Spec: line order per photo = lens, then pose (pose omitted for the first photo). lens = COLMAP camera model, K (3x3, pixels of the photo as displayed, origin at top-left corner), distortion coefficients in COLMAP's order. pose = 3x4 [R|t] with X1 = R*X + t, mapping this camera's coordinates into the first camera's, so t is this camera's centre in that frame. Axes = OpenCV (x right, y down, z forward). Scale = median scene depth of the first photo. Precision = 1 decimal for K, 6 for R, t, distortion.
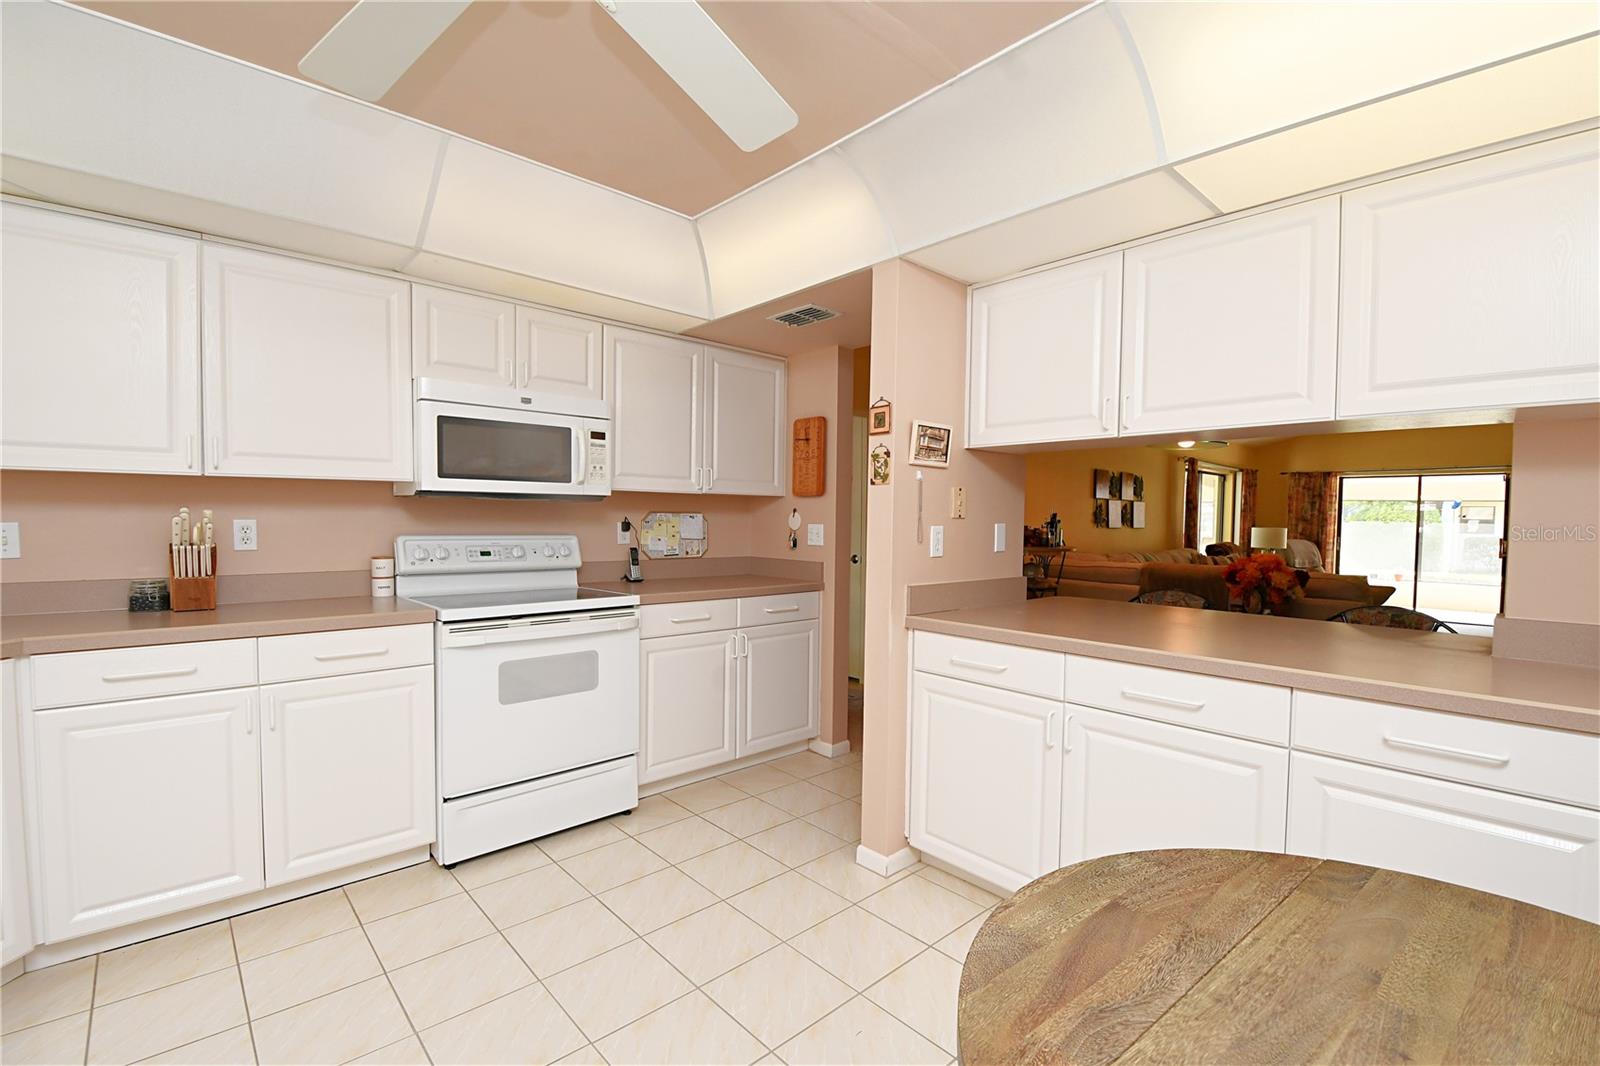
lens RADIAL K [[709.9, 0, 805.6], [0, 709.9, 541.6], [0, 0, 1]] dist [0.017057, -0.022251]
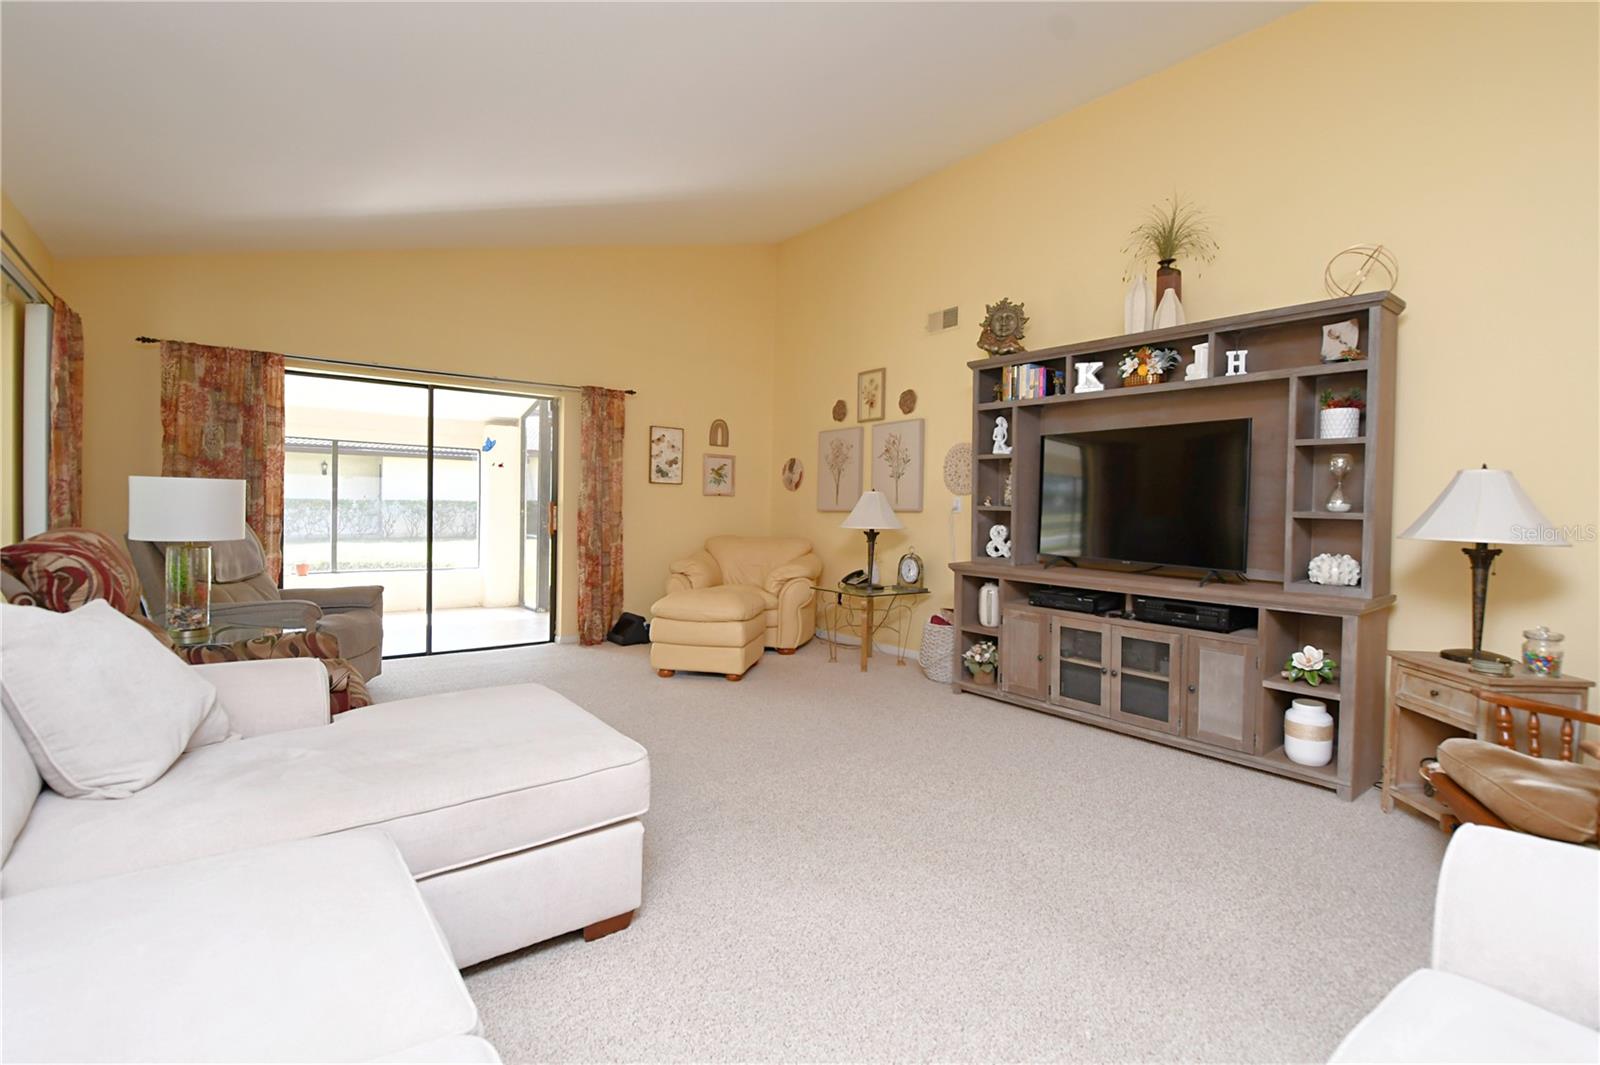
lens RADIAL K [[739.3, 0, 835.6], [0, 739.3, 523.1], [0, 0, 1]] dist [0.002385, -0.018057]
pose [[0.065171, -0.038496, 0.997131, 0.954768], [0.010735, 0.999225, 0.037875, -0.023465], [-0.997816, 0.008236, 0.065534, 1.935805]]
